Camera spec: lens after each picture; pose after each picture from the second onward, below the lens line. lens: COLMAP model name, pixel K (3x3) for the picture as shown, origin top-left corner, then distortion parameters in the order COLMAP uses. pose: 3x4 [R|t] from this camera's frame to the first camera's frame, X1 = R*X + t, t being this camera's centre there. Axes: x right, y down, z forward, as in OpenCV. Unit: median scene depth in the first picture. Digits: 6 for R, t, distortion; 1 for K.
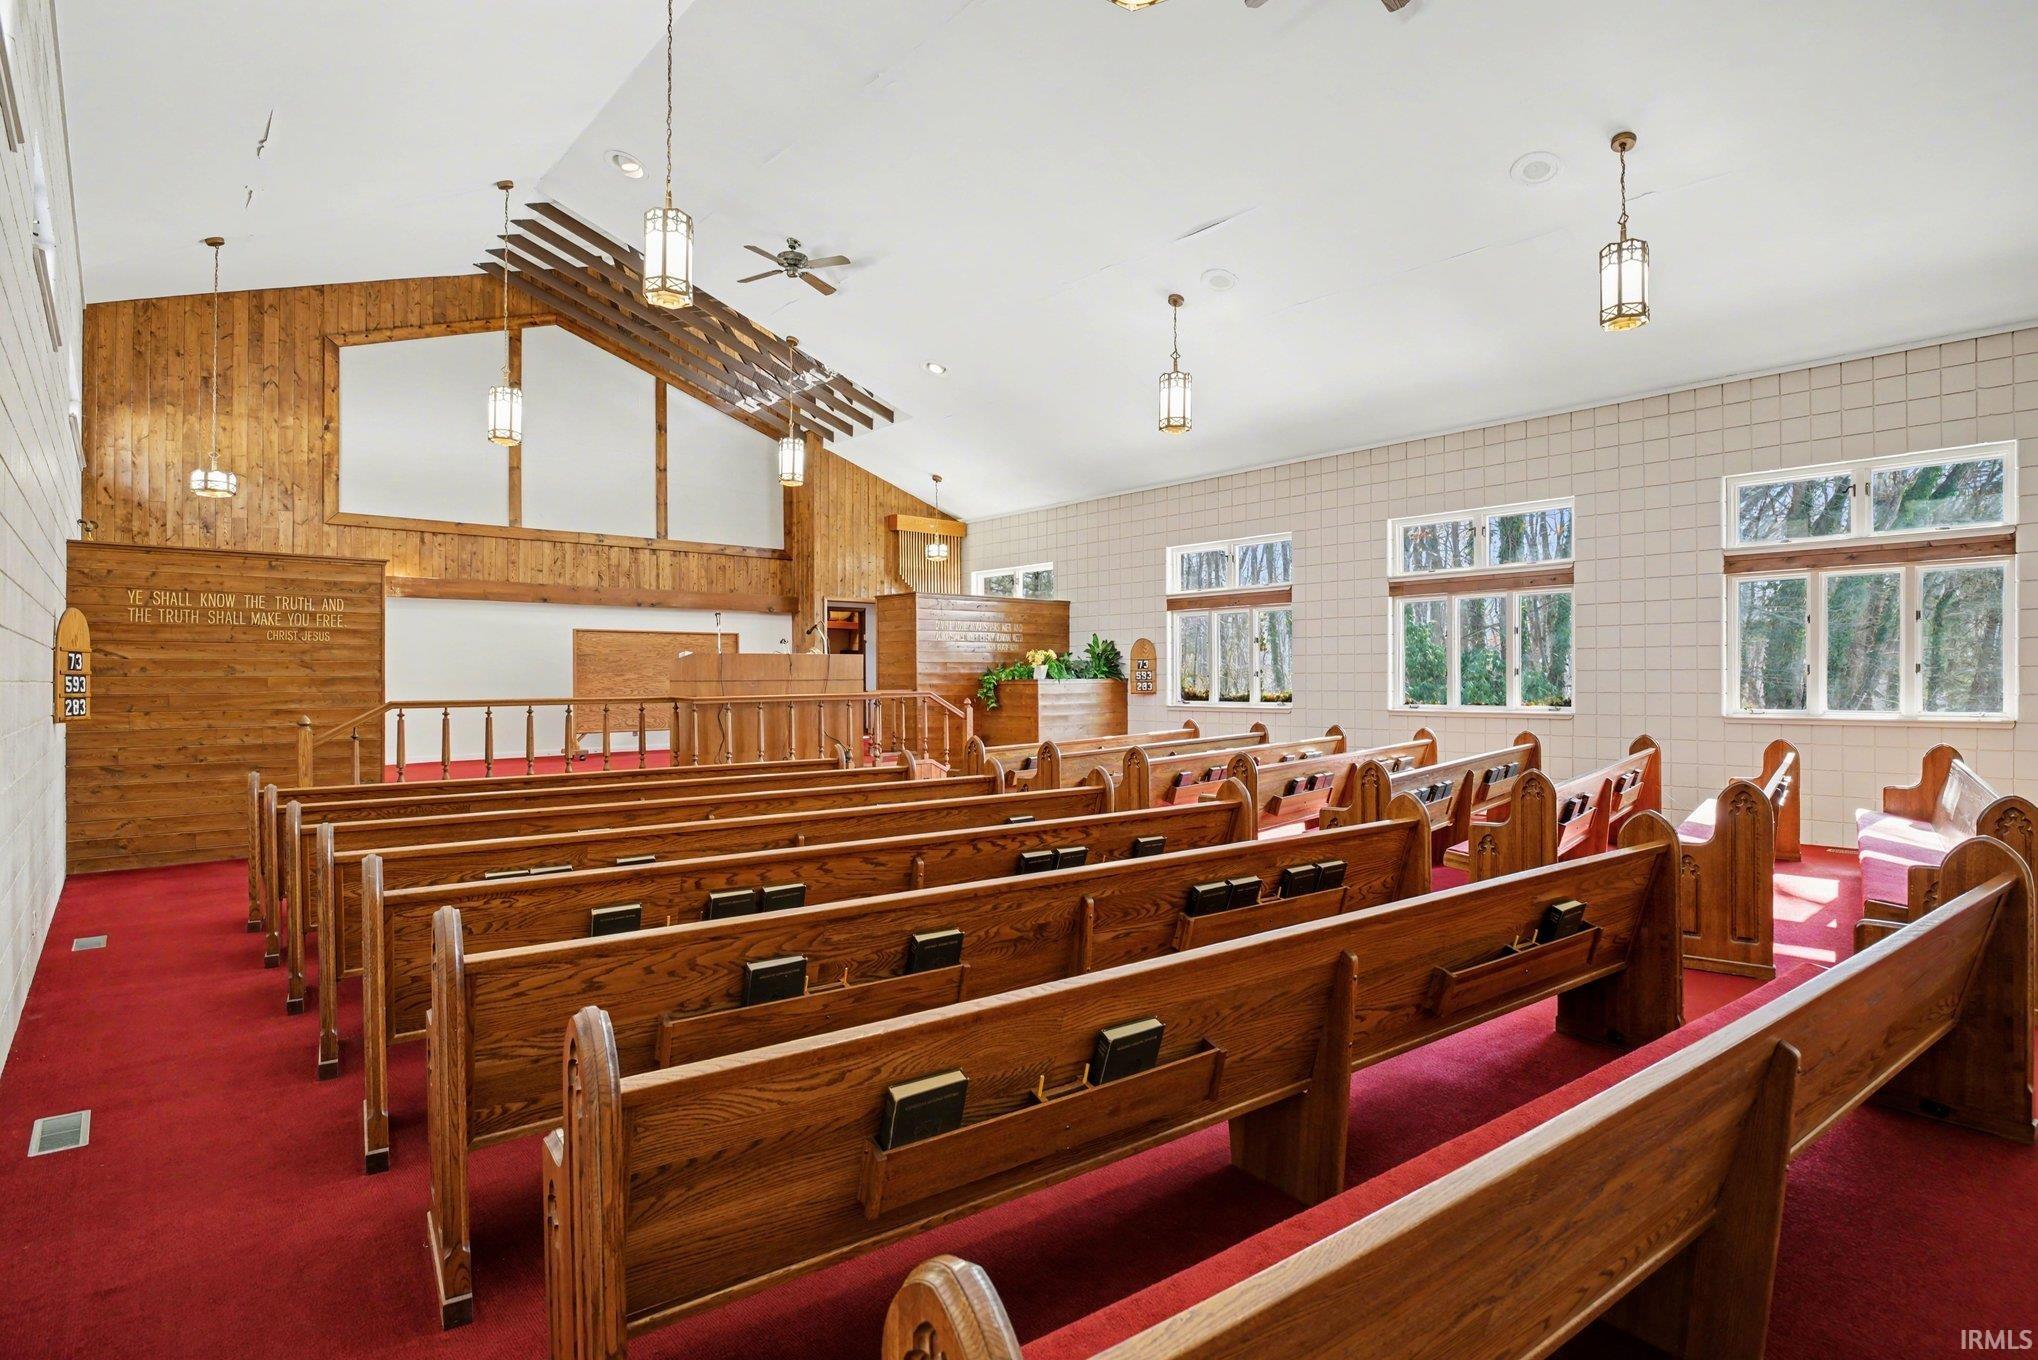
lens RADIAL K [[1021.3, 0, 1019.0], [0, 1021.3, 680.0], [0, 0, 1]] dist [-0.001658, -0.011967]
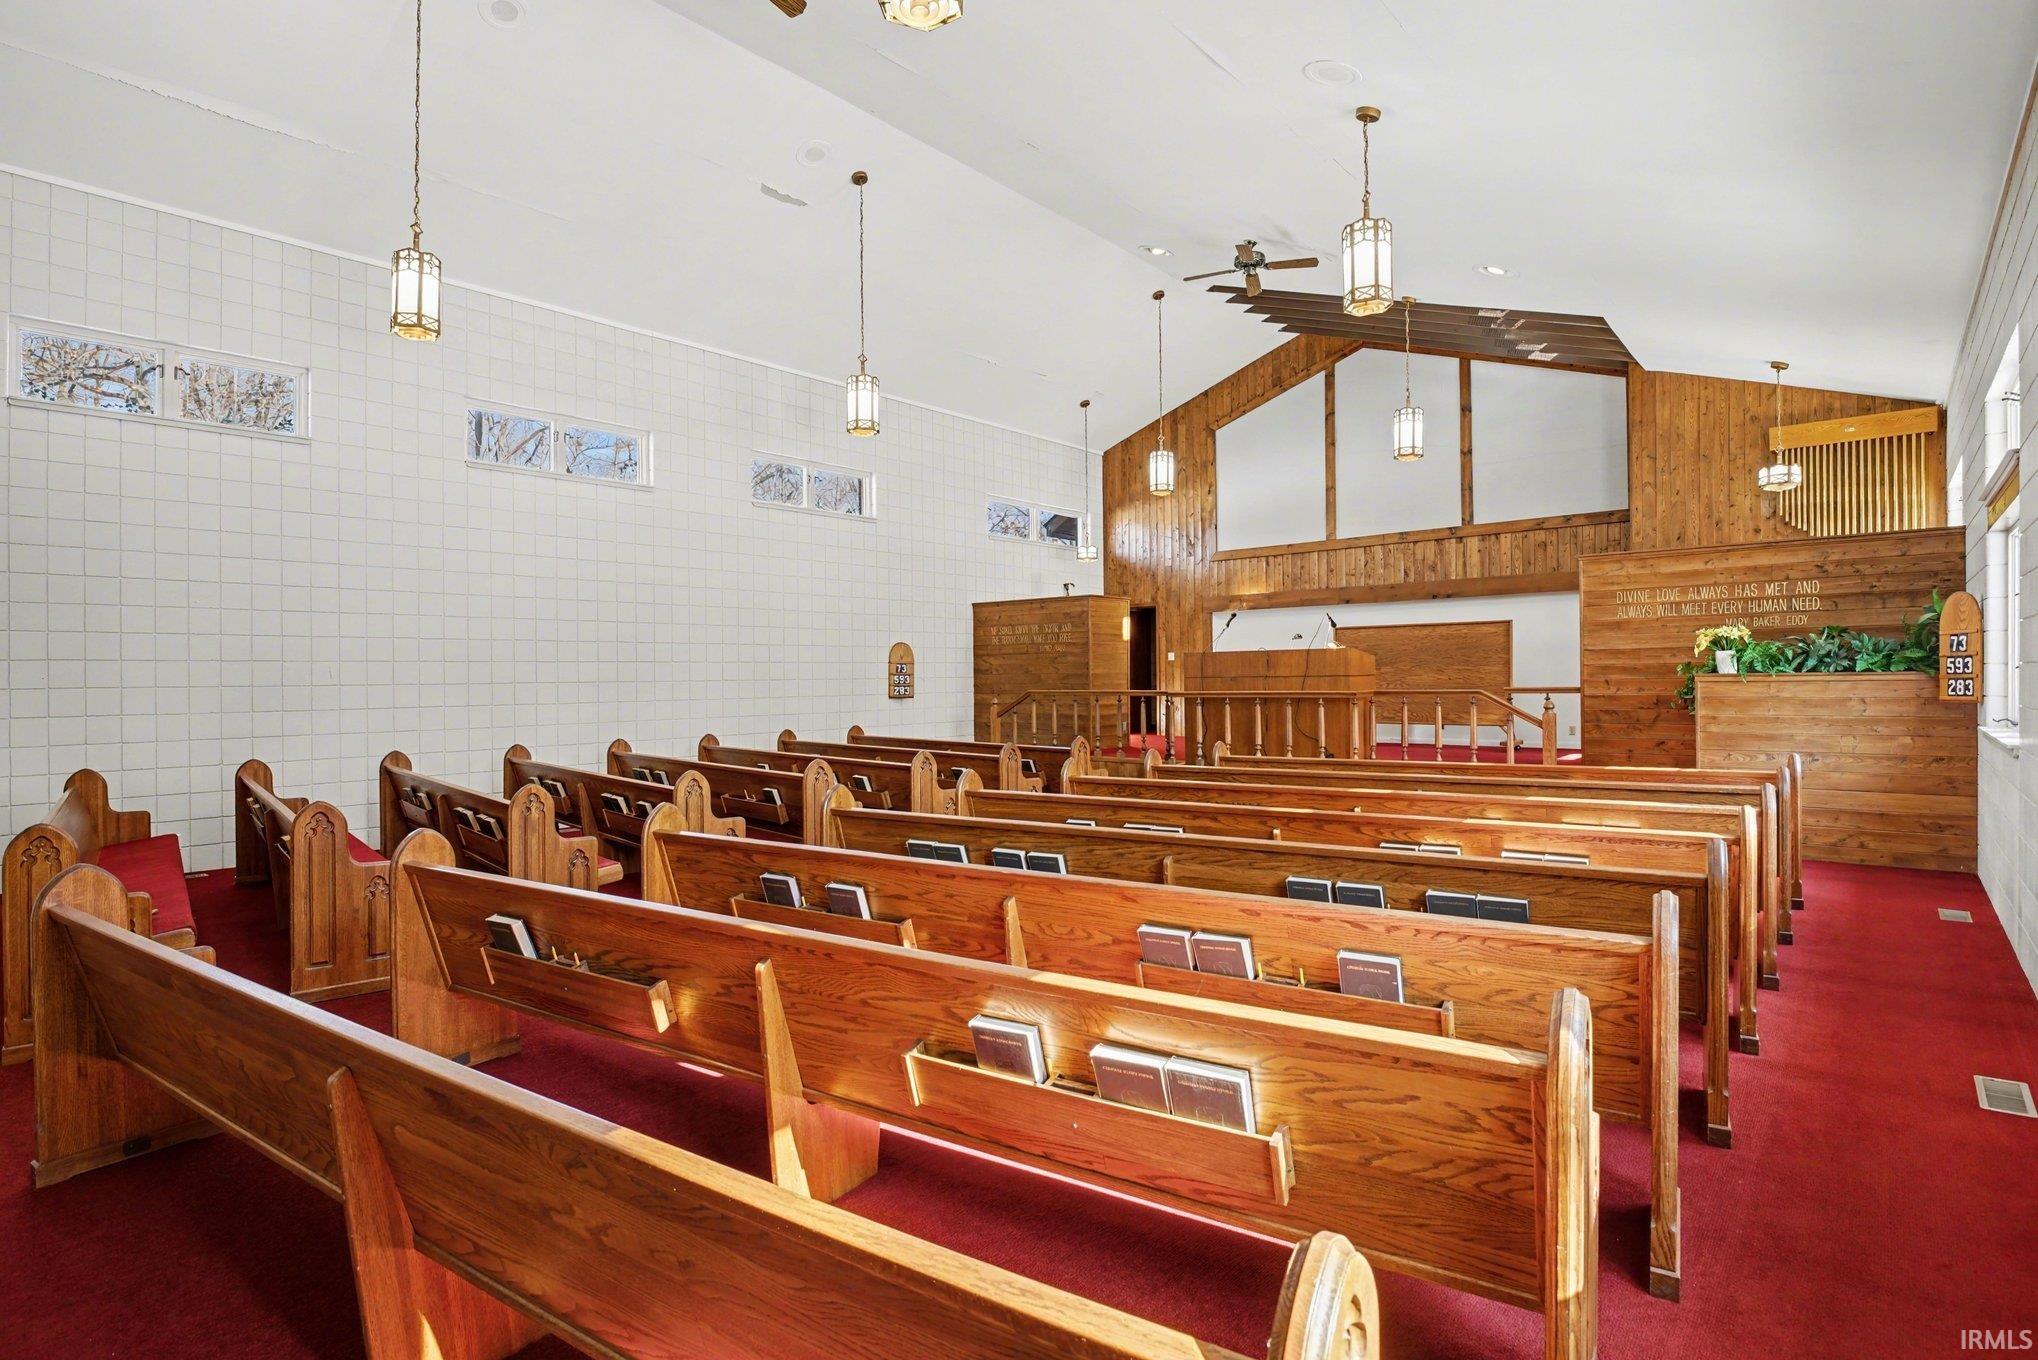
lens RADIAL K [[1004.8, 0, 1040.6], [0, 1004.8, 676.4], [0, 0, 1]] dist [-0.002578, -0.013303]
pose [[0.138941, 0.005013, -0.990288, 0.583299], [0.008187, 0.999947, 0.006210, -0.006436], [0.990267, -0.008970, 0.138892, 0.524572]]
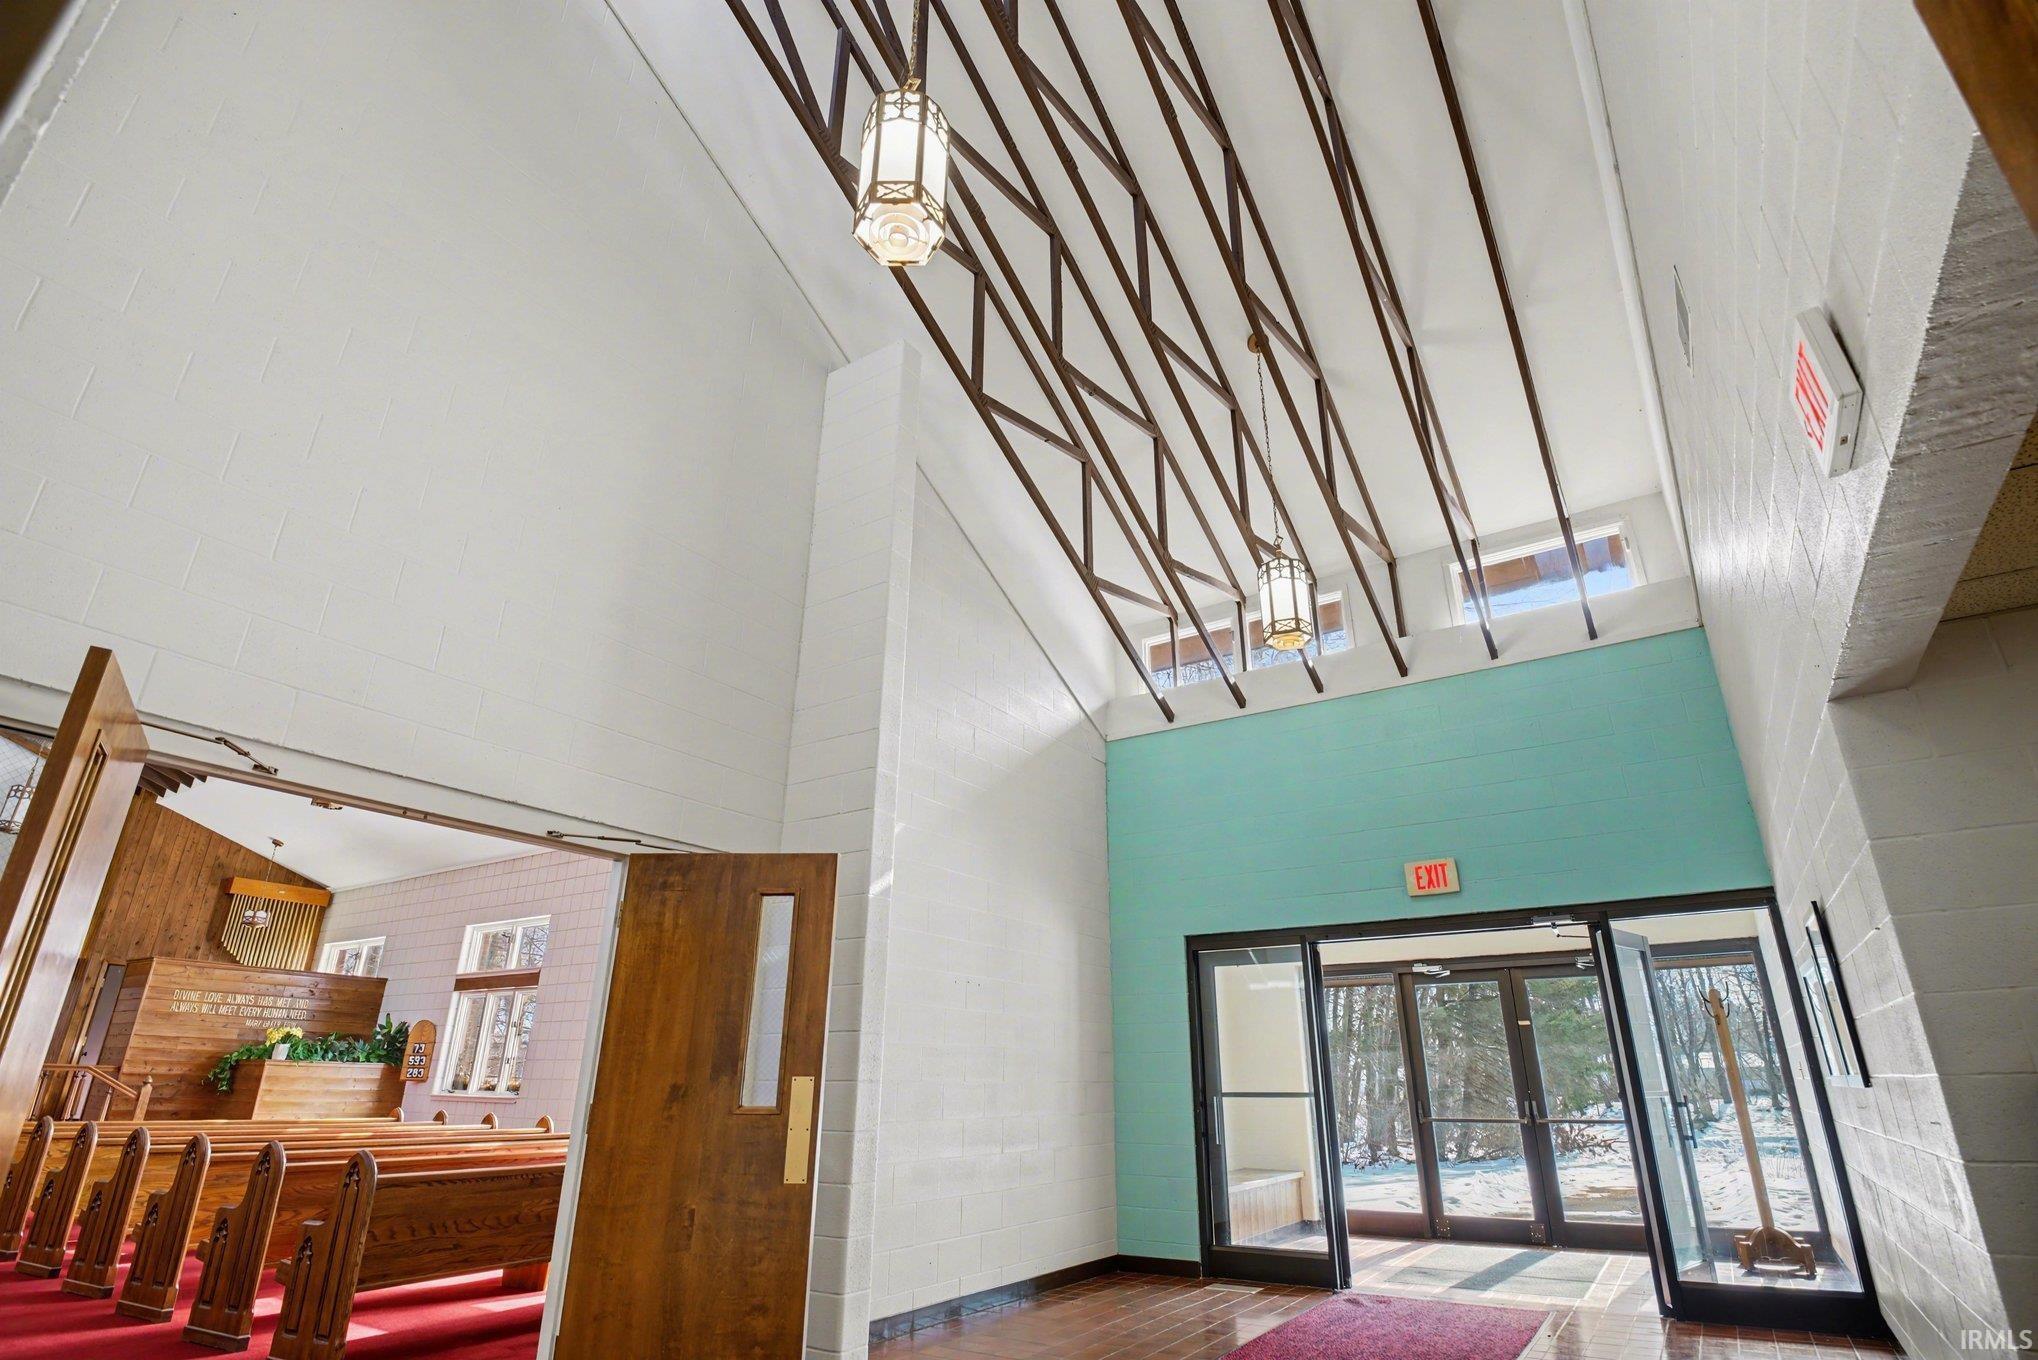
lens RADIAL K [[1004.5, 0, 1011.7], [0, 1004.5, 686.2], [0, 0, 1]] dist [-0.003229, -0.011570]
pose [[0.968454, 0.110927, 0.223140, 0.443899], [-0.019364, 0.926250, -0.376412, 0.013519], [-0.248438, 0.360217, 0.899179, -0.110406]]
